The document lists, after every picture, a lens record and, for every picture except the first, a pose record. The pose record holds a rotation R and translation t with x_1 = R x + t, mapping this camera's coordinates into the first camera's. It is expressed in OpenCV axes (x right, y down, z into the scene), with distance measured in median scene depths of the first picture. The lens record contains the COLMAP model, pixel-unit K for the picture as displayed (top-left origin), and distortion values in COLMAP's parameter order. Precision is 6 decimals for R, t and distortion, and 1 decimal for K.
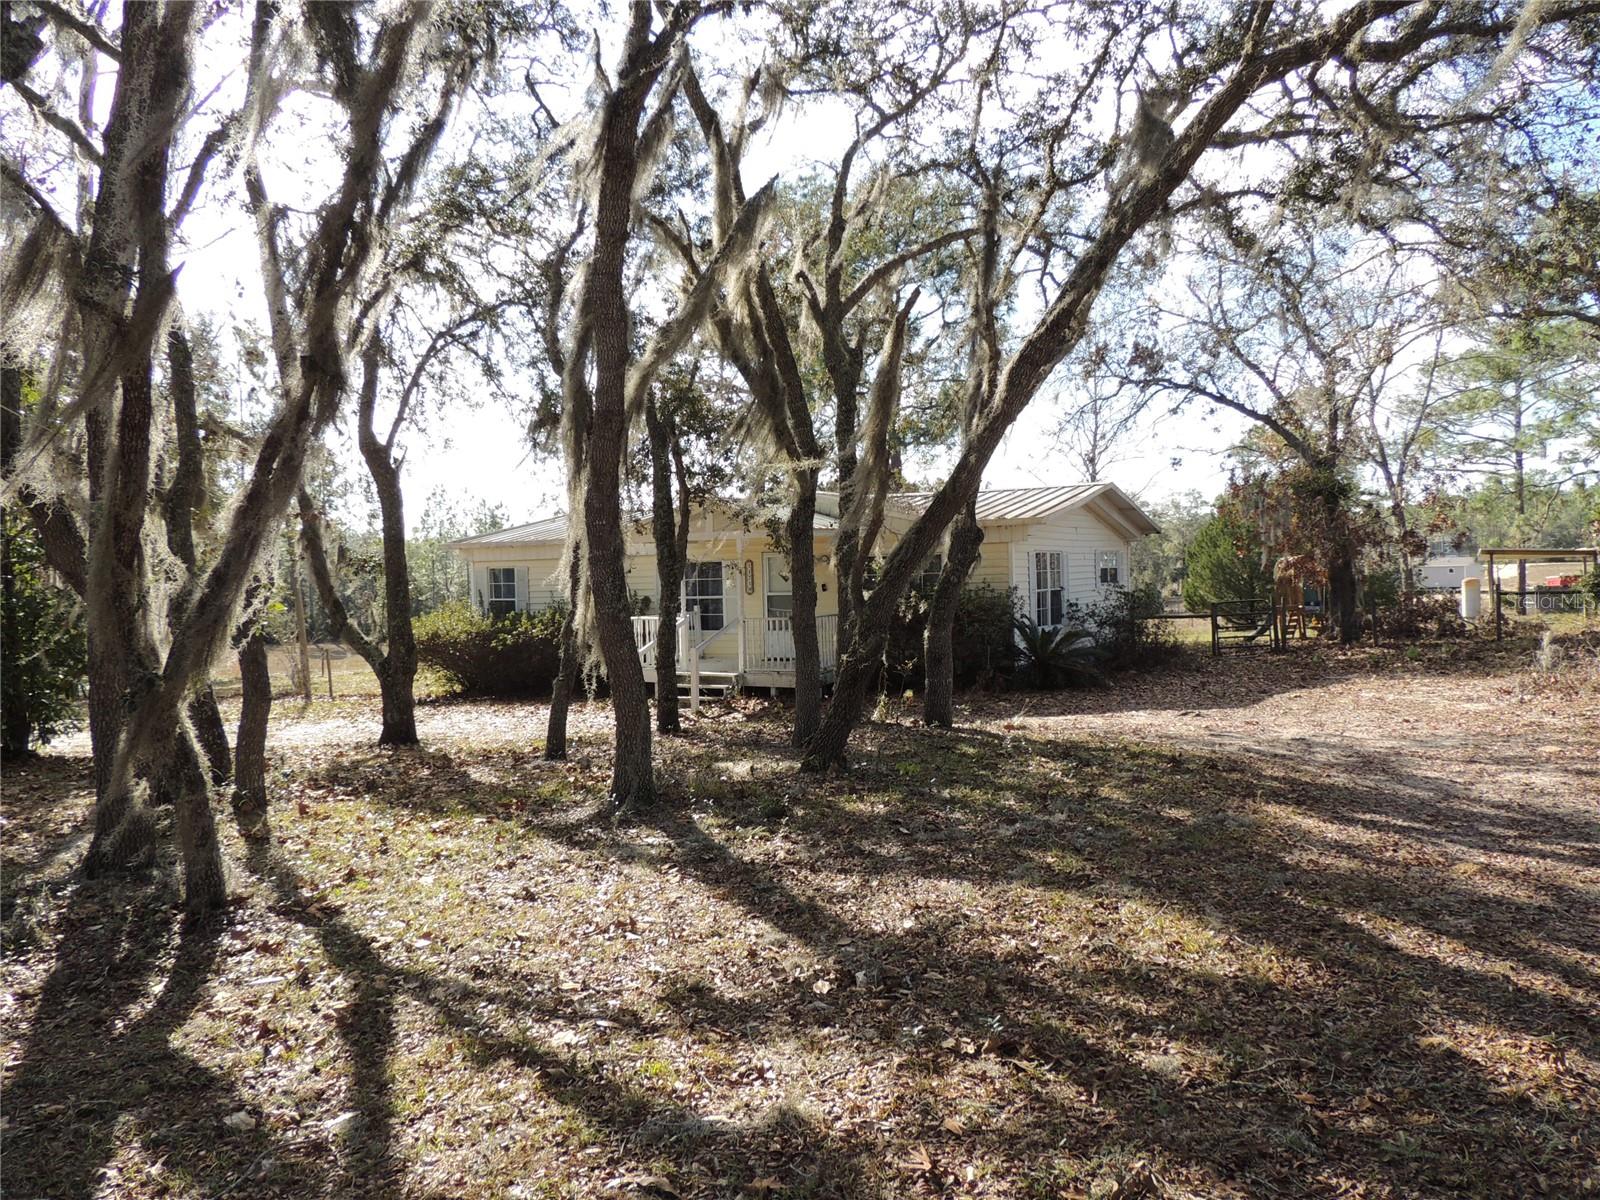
lens RADIAL K [[1136.5, 0, 795.2], [0, 1136.5, 604.5], [0, 0, 1]] dist [-0.020979, -0.000675]
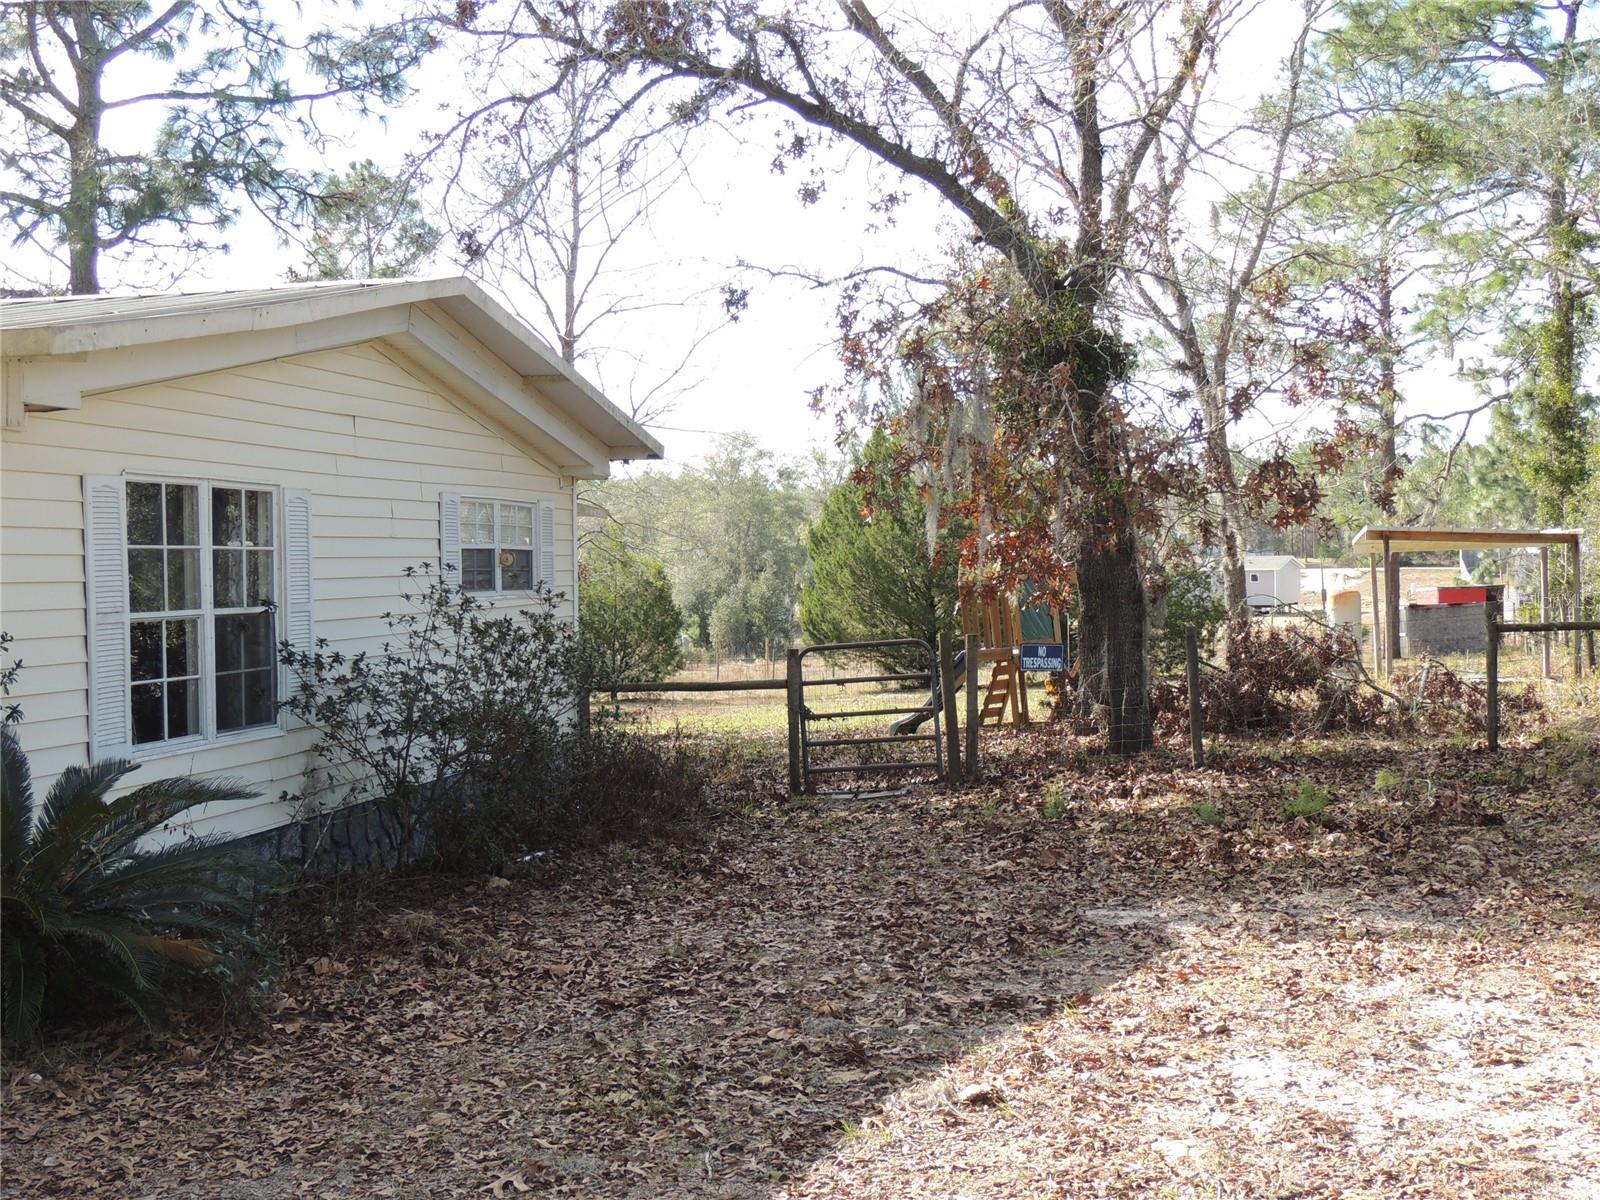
lens RADIAL K [[1993.9, 0, 801.1], [0, 1993.9, 598.7], [0, 0, 1]] dist [-0.069193, 0.000000]
pose [[0.952590, 0.007052, 0.304176, 0.166272], [-0.002095, 0.999860, -0.016617, -0.006285], [-0.304251, 0.015192, 0.952471, 0.364644]]
